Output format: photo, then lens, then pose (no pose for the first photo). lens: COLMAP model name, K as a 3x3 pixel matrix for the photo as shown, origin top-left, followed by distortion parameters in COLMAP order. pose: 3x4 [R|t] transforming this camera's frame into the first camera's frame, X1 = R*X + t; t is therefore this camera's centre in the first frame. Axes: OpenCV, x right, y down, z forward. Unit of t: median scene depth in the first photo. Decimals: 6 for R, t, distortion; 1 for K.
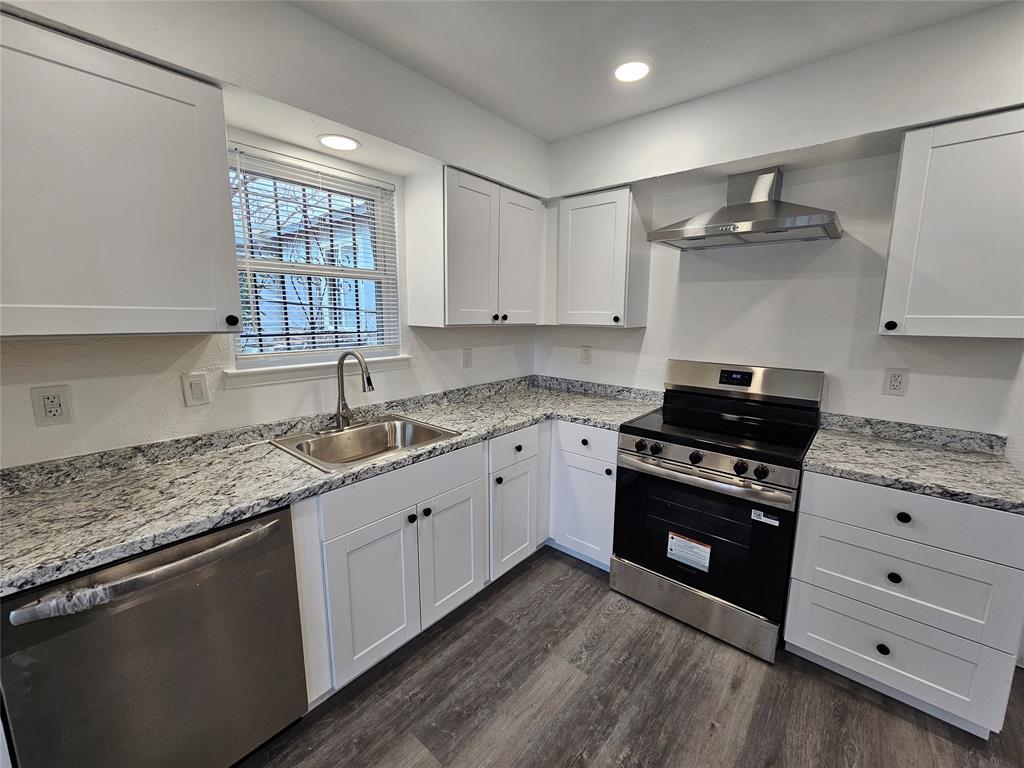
lens RADIAL K [[417.8, 0, 517.9], [0, 417.8, 380.6], [0, 0, 1]] dist [-0.001794, 0.001114]
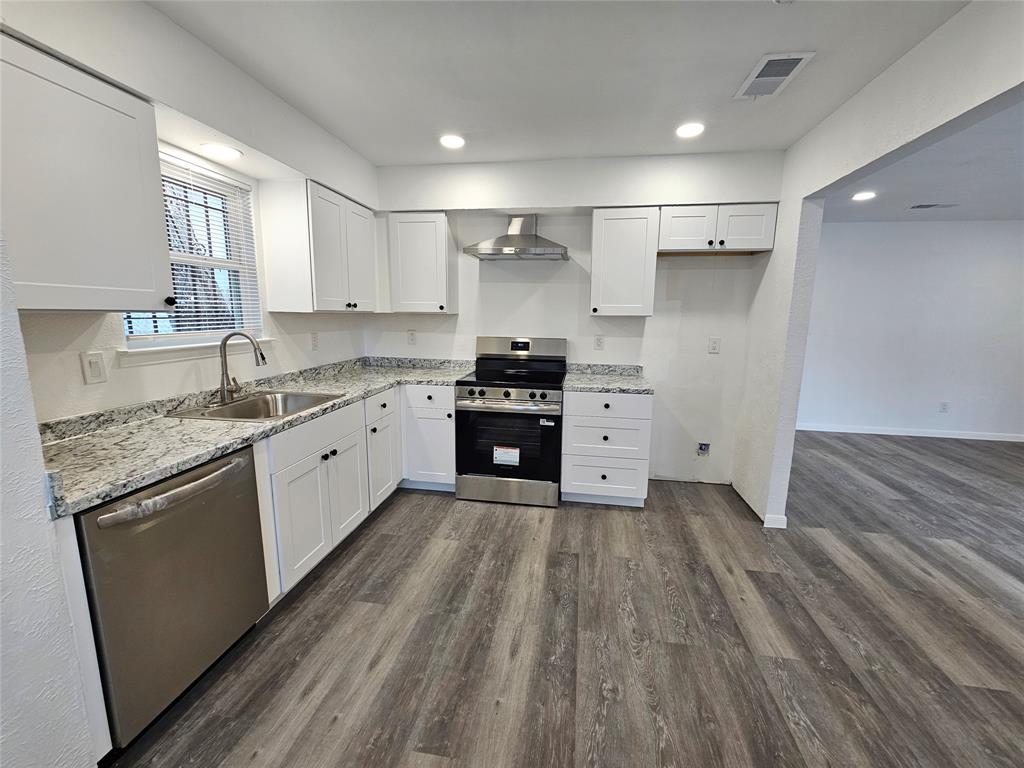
lens RADIAL K [[417.8, 0, 517.2], [0, 417.8, 381.5], [0, 0, 1]] dist [-0.001794, 0.001114]
pose [[0.855504, -0.082772, 0.511138, -0.321504], [0.077665, 0.996486, 0.031379, 0.083596], [-0.511939, 0.012853, 0.858926, -0.352646]]
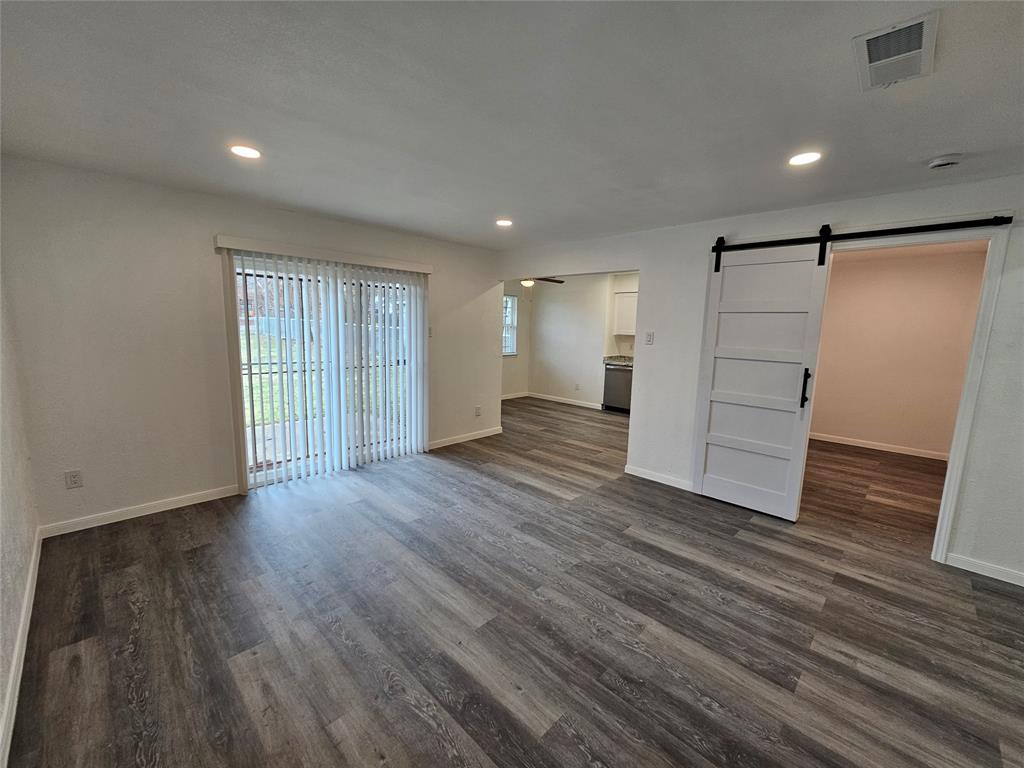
lens RADIAL K [[417.8, 0, 515.1], [0, 417.8, 382.6], [0, 0, 1]] dist [-0.001794, 0.001114]
pose [[-0.071641, 0.124845, -0.989586, 3.283530], [-0.188354, 0.972592, 0.136337, 0.033129], [0.979485, 0.196160, -0.046162, -0.166811]]
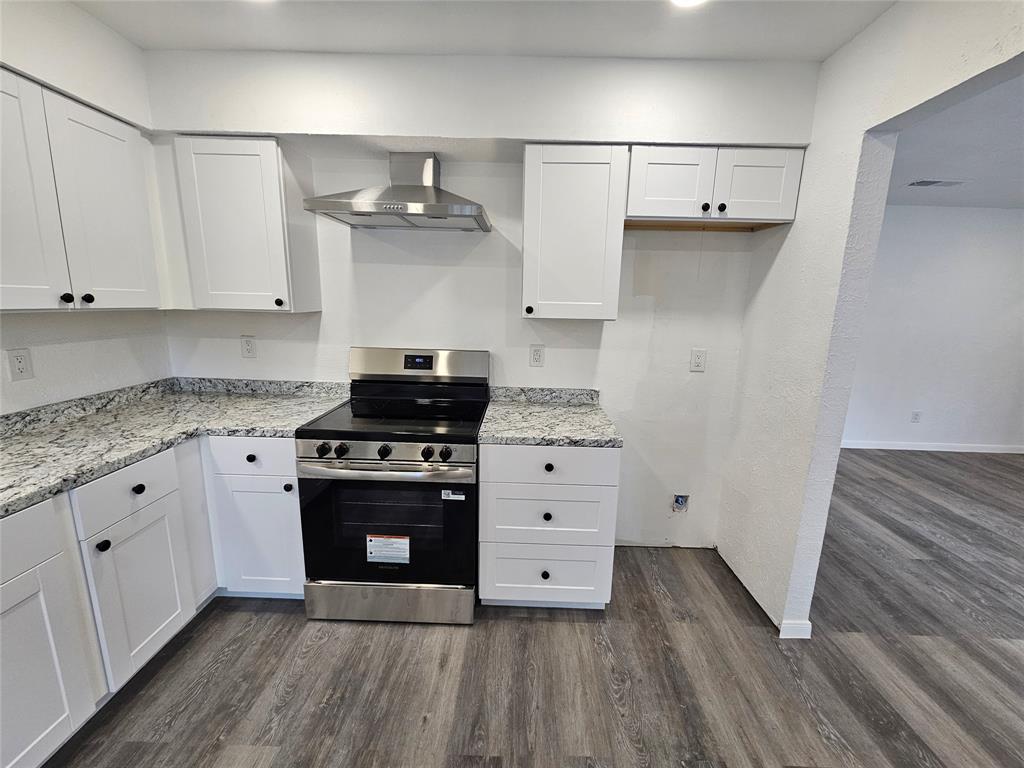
lens RADIAL K [[417.8, 0, 517.1], [0, 417.8, 382.0], [0, 0, 1]] dist [-0.001794, 0.001114]
pose [[0.775496, -0.110359, 0.621632, 0.083103], [0.083194, 0.993881, 0.072658, -0.013578], [-0.625847, -0.004630, 0.779932, 0.073430]]
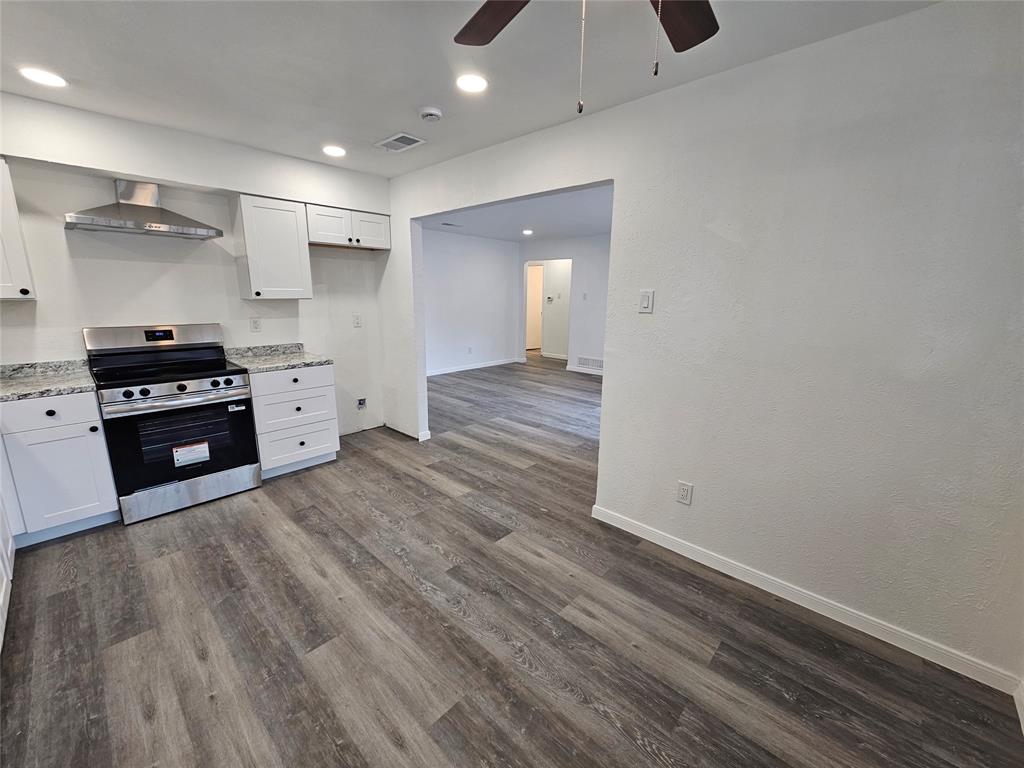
lens RADIAL K [[417.8, 0, 518.0], [0, 417.8, 381.4], [0, 0, 1]] dist [-0.001794, 0.001114]
pose [[0.046438, -0.216051, 0.975277, -0.861205], [0.150089, 0.966756, 0.207017, 0.035893], [-0.987581, 0.136765, 0.077321, -0.248916]]
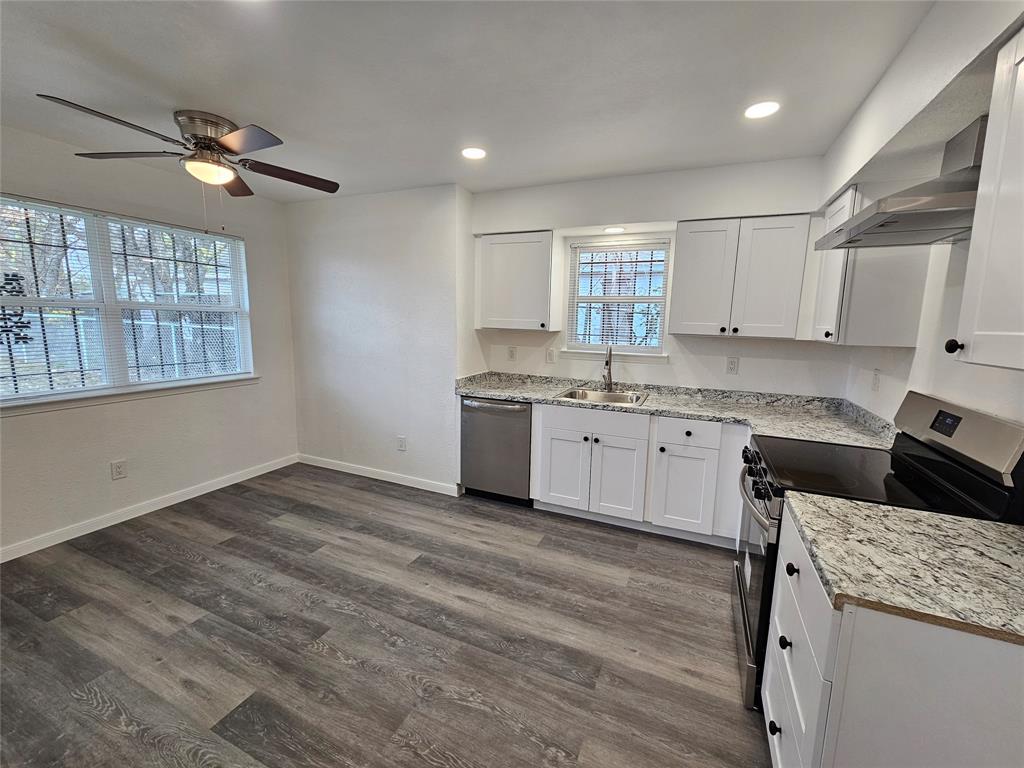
lens RADIAL K [[417.8, 0, 519.2], [0, 417.8, 381.8], [0, 0, 1]] dist [-0.001794, 0.001114]
pose [[0.286763, 0.138049, -0.948003, 1.081929], [-0.175460, 0.980392, 0.089691, -0.012910], [0.941796, 0.140617, 0.305363, 0.132688]]
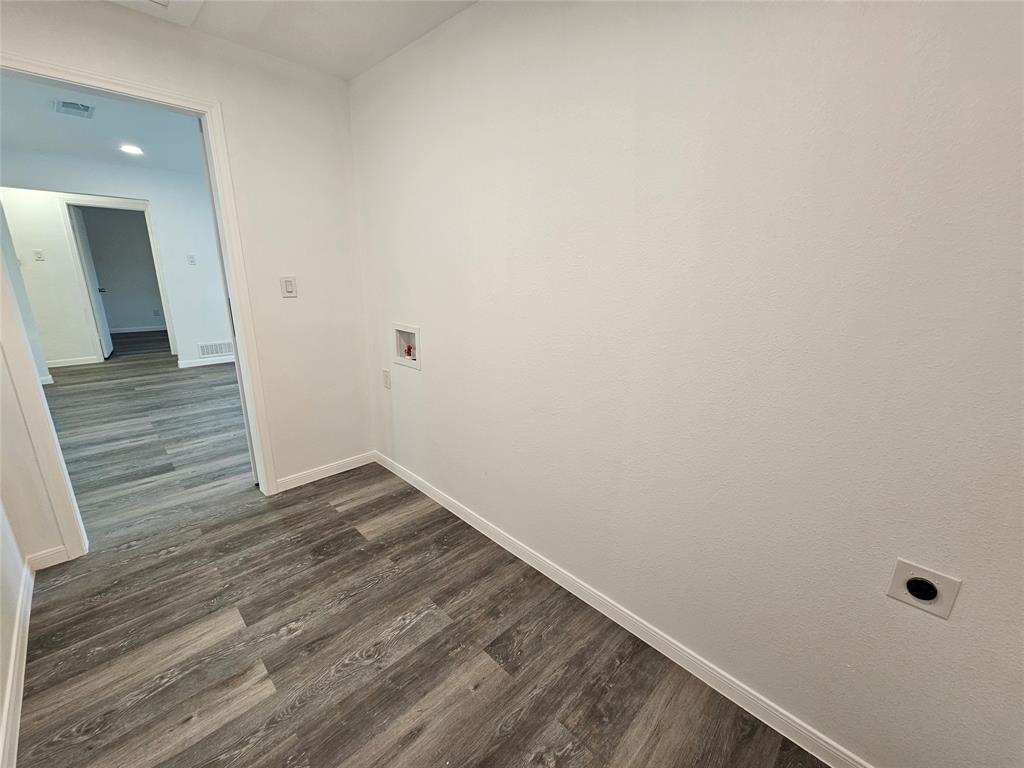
lens RADIAL K [[417.8, 0, 498.6], [0, 417.8, 380.4], [0, 0, 1]] dist [-0.001794, 0.001114]
pose [[-0.994969, -0.049875, 0.086887, 0.779796], [-0.009486, 0.910274, 0.413897, -0.260403], [-0.099734, 0.410990, -0.906168, 1.932303]]
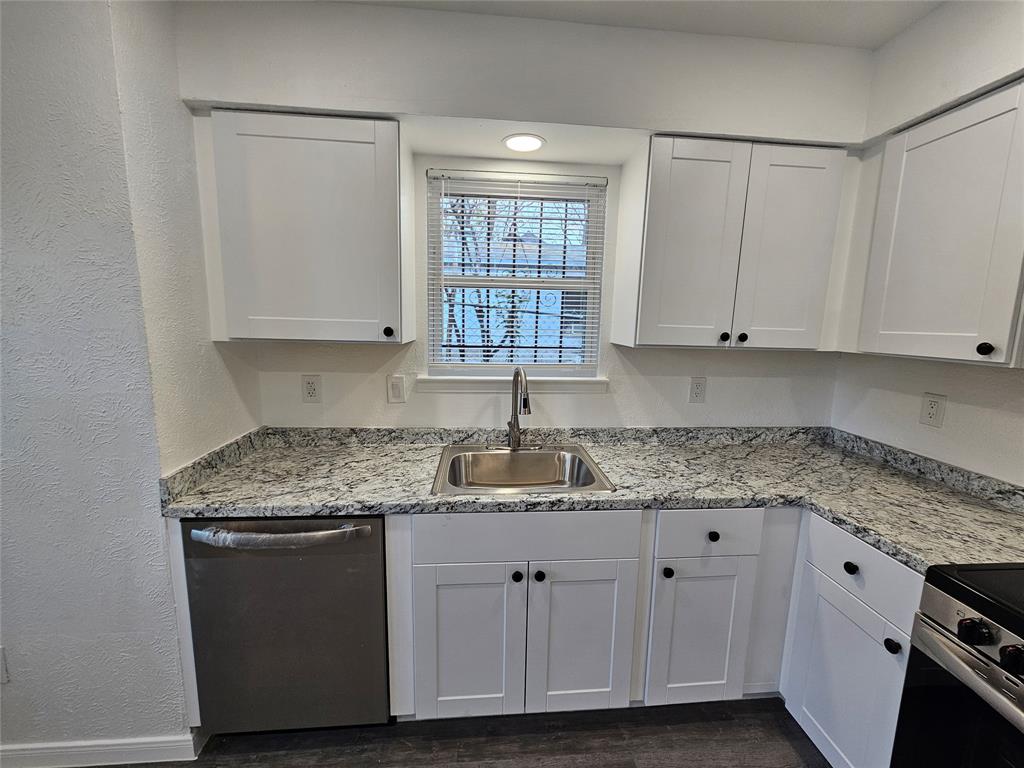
lens RADIAL K [[417.8, 0, 517.6], [0, 417.8, 383.7], [0, 0, 1]] dist [-0.001794, 0.001114]
pose [[0.705241, 0.112676, -0.699956, 0.232164], [-0.129999, 0.991103, 0.028562, -0.058028], [0.696947, 0.070851, 0.713614, 0.318857]]
